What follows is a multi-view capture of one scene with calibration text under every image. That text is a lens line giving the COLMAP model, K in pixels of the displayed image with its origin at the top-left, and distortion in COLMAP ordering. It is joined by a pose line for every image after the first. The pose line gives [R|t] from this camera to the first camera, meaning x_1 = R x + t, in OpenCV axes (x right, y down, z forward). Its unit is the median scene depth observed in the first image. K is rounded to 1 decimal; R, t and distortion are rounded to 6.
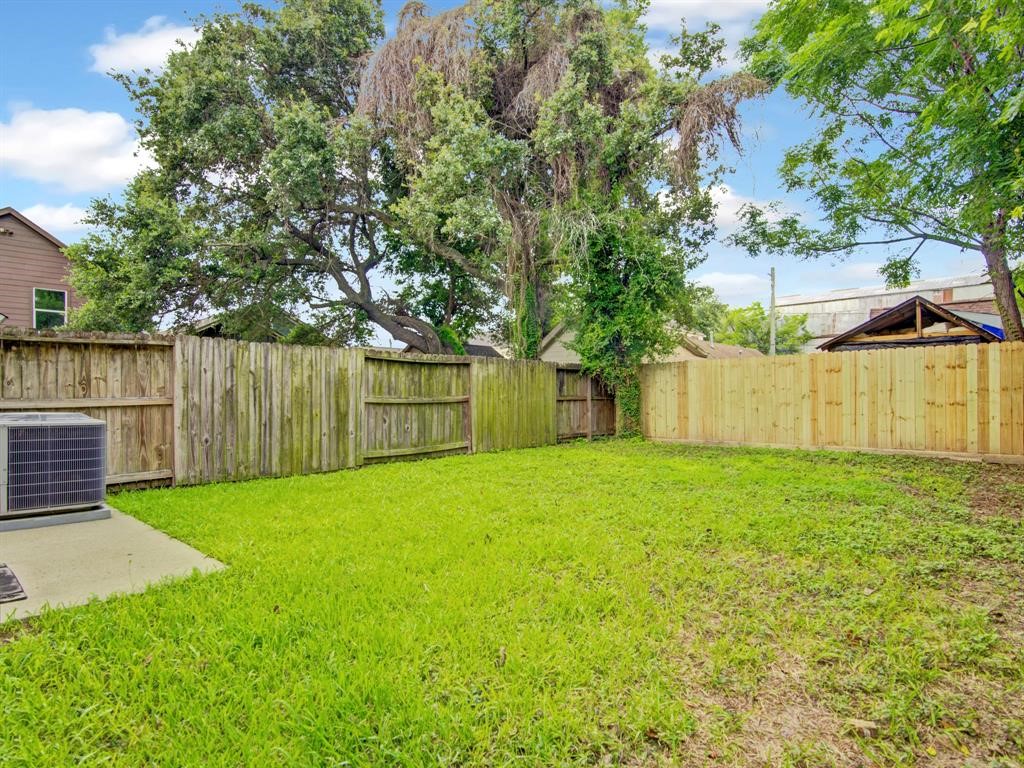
lens RADIAL K [[547.5, 0, 512.0], [0, 547.5, 384.0], [0, 0, 1]] dist [-0.019013, 0.000099]
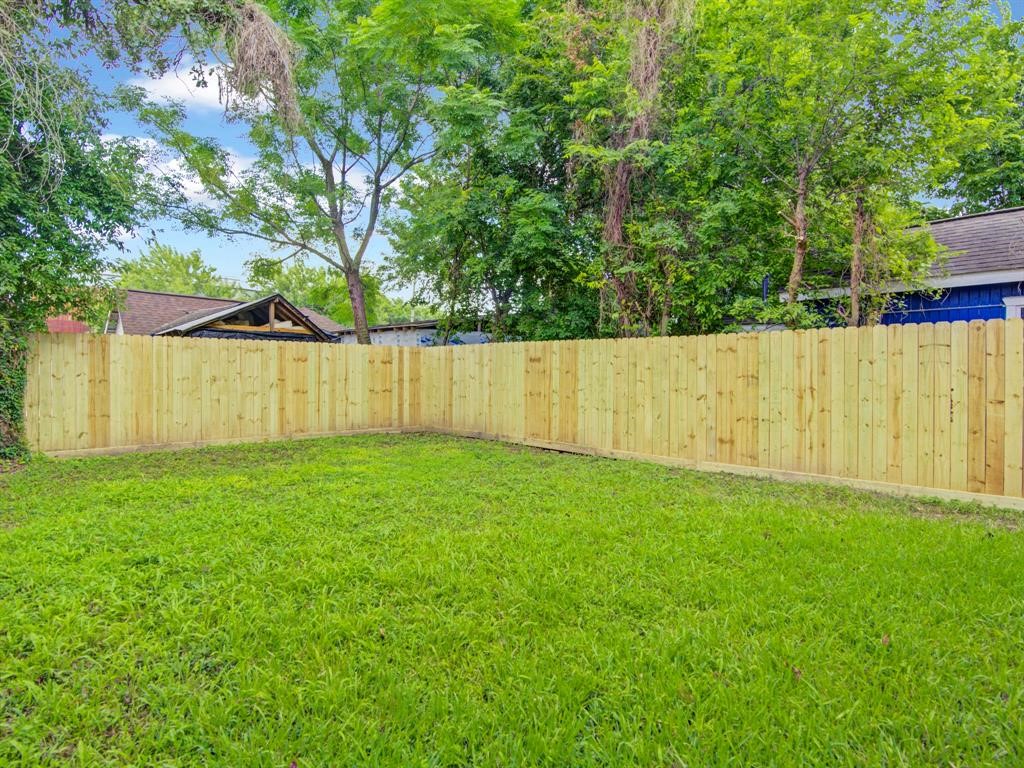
lens RADIAL K [[551.3, 0, 500.4], [0, 551.3, 385.7], [0, 0, 1]] dist [-0.019224, -0.000408]
pose [[0.026008, -0.004020, 0.999654, -0.388923], [-0.023093, 0.999723, 0.004621, 0.009694], [-0.999395, -0.023205, 0.025908, 0.543967]]
